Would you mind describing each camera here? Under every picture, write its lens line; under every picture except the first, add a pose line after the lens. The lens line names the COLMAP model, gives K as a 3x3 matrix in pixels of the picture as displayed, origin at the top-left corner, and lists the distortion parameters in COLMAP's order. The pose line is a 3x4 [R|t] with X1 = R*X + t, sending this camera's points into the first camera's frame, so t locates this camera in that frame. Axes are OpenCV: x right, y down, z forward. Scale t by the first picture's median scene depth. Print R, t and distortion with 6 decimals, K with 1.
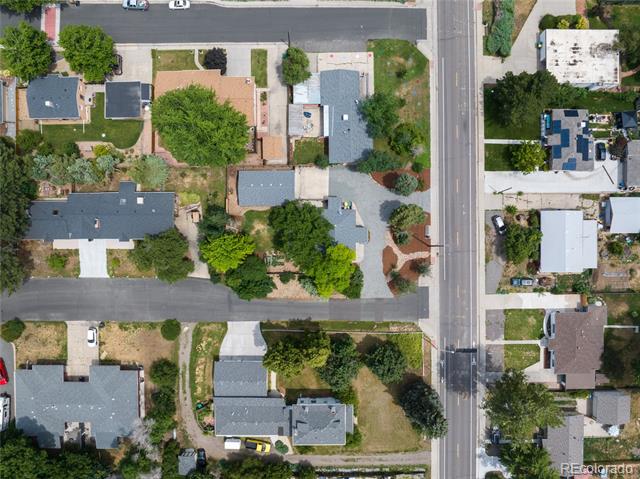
lens RADIAL K [[456.4, 0, 320.0], [0, 456.4, 239.5], [0, 0, 1]] dist [-0.078270, 0.065375]
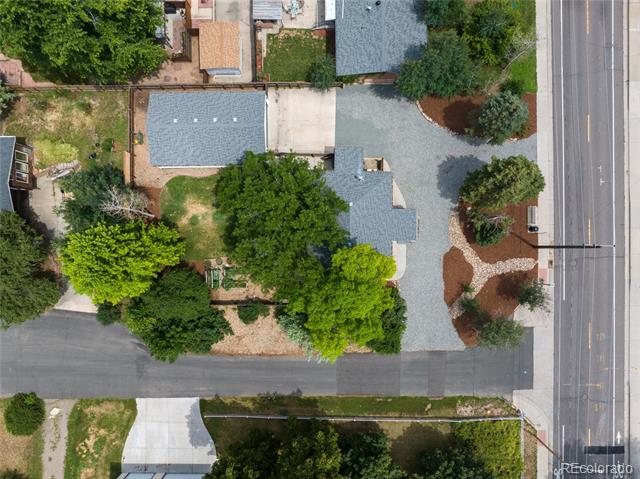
lens RADIAL K [[456.4, 0, 320.0], [0, 456.4, 239.5], [0, 0, 1]] dist [-0.078270, 0.065375]
pose [[0.999969, -0.003549, -0.006969, 0.005016], [0.003547, 0.999994, -0.000422, 0.005466], [0.006971, 0.000397, 0.999976, 0.504523]]
